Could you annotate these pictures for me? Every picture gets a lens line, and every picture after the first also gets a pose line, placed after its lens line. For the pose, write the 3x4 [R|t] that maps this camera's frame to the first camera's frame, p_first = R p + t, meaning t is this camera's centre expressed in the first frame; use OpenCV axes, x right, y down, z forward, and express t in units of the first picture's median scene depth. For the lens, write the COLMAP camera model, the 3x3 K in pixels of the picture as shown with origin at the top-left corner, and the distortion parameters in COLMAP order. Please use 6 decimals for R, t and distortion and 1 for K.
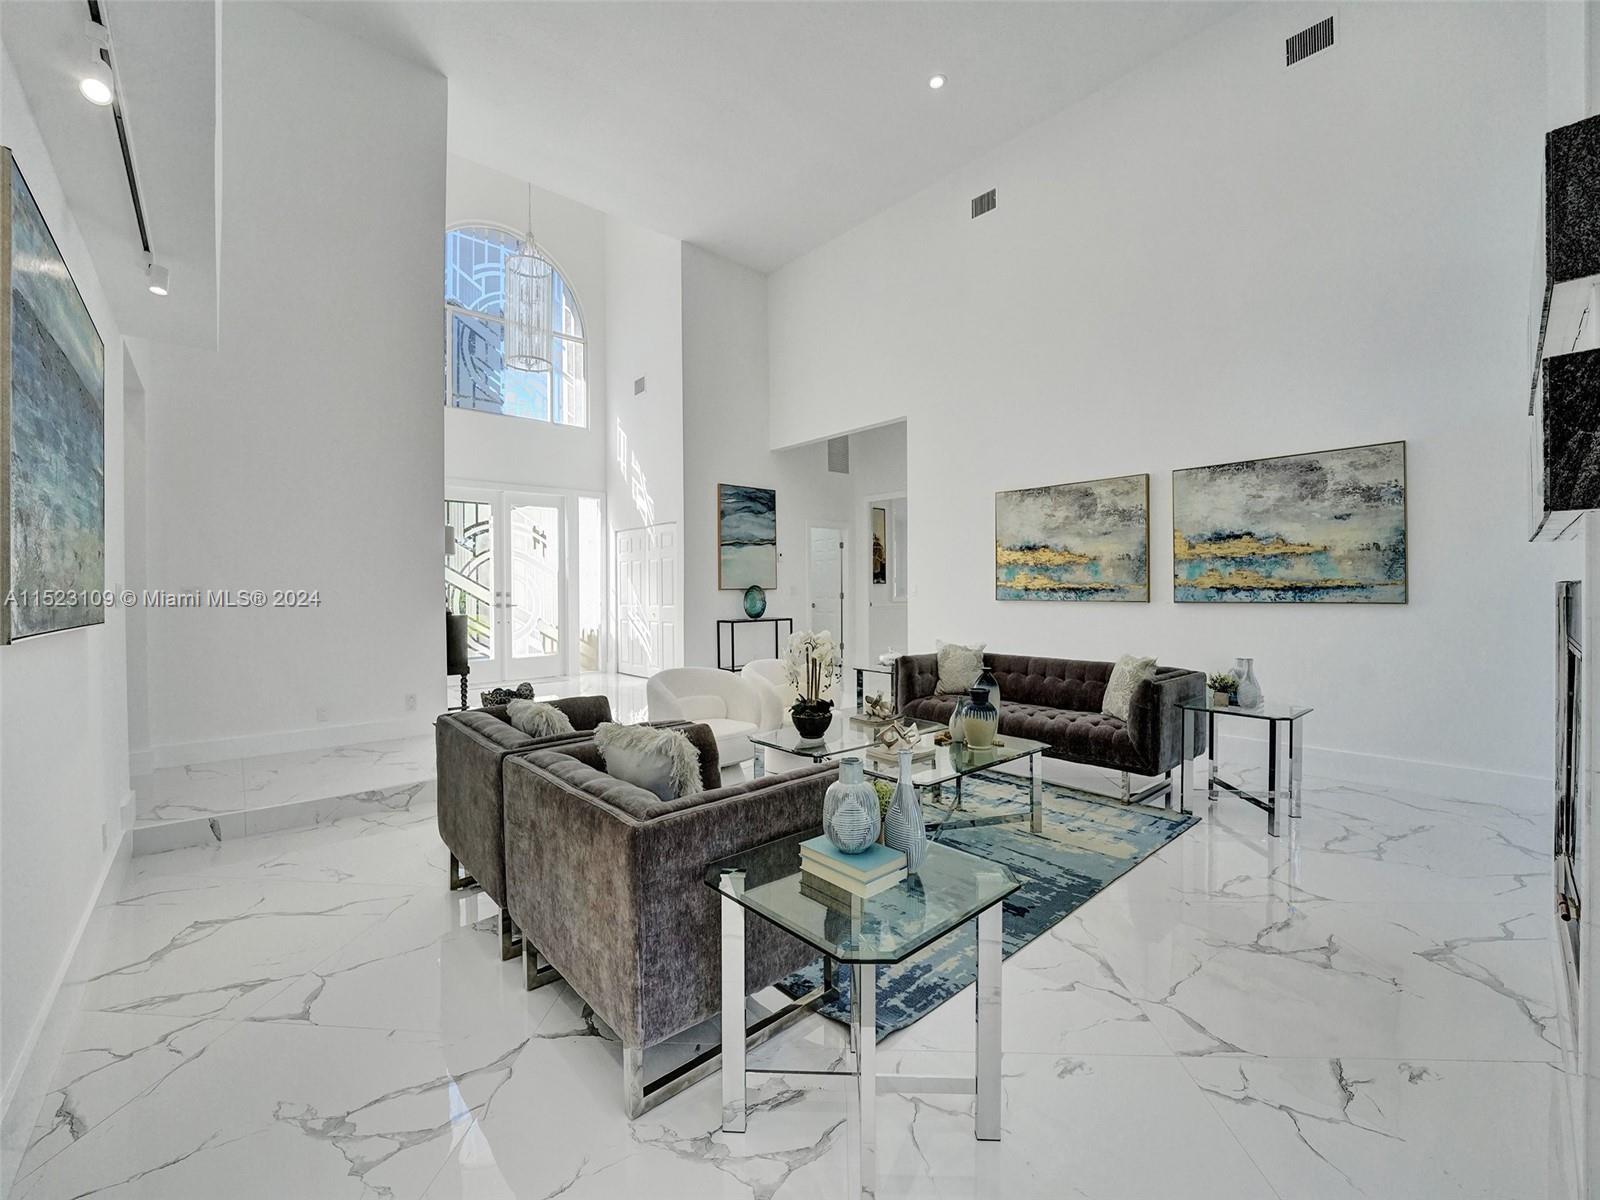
lens RADIAL K [[659.1, 0, 807.8], [0, 659.1, 593.8], [0, 0, 1]] dist [-0.011763, 0.001770]
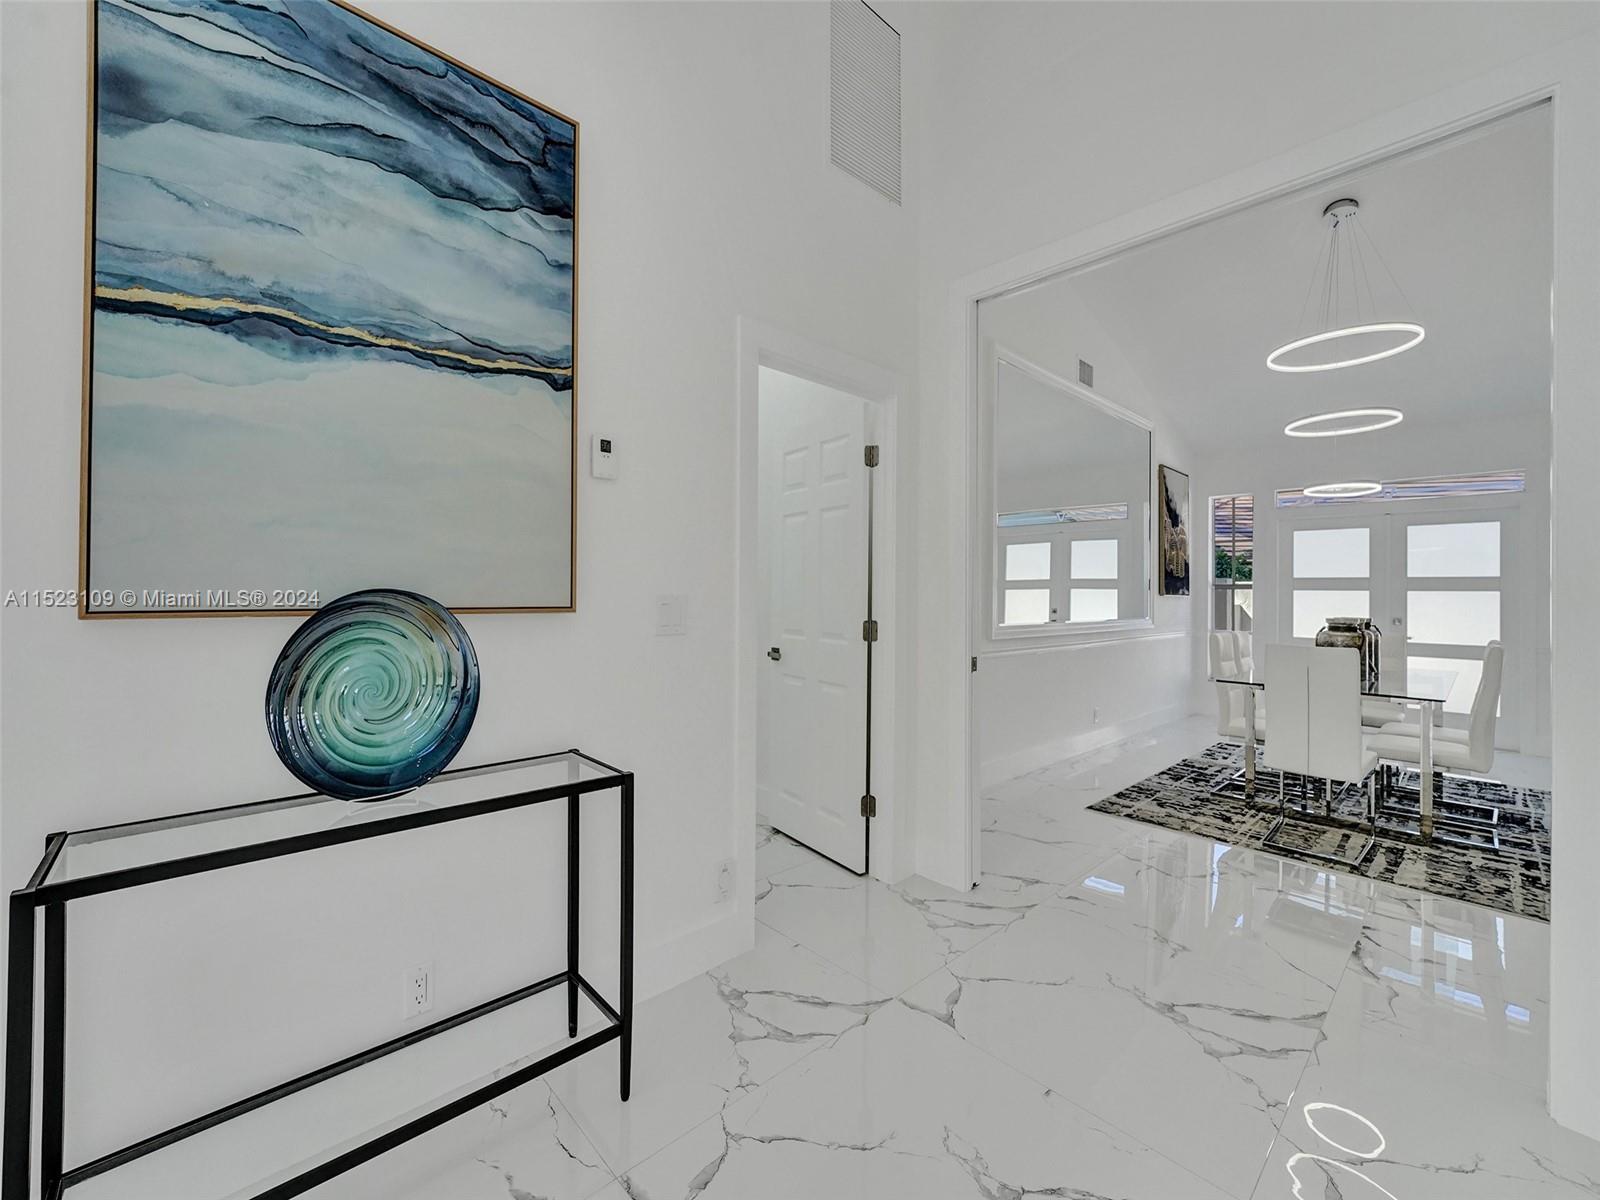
lens RADIAL K [[659.1, 0, 803.3], [0, 659.1, 588.2], [0, 0, 1]] dist [-0.011763, 0.001770]
pose [[0.999675, 0.015352, 0.020334, 0.027222], [-0.015017, 0.999751, -0.016520, -0.017114], [-0.020583, 0.016209, 0.999657, 1.187623]]
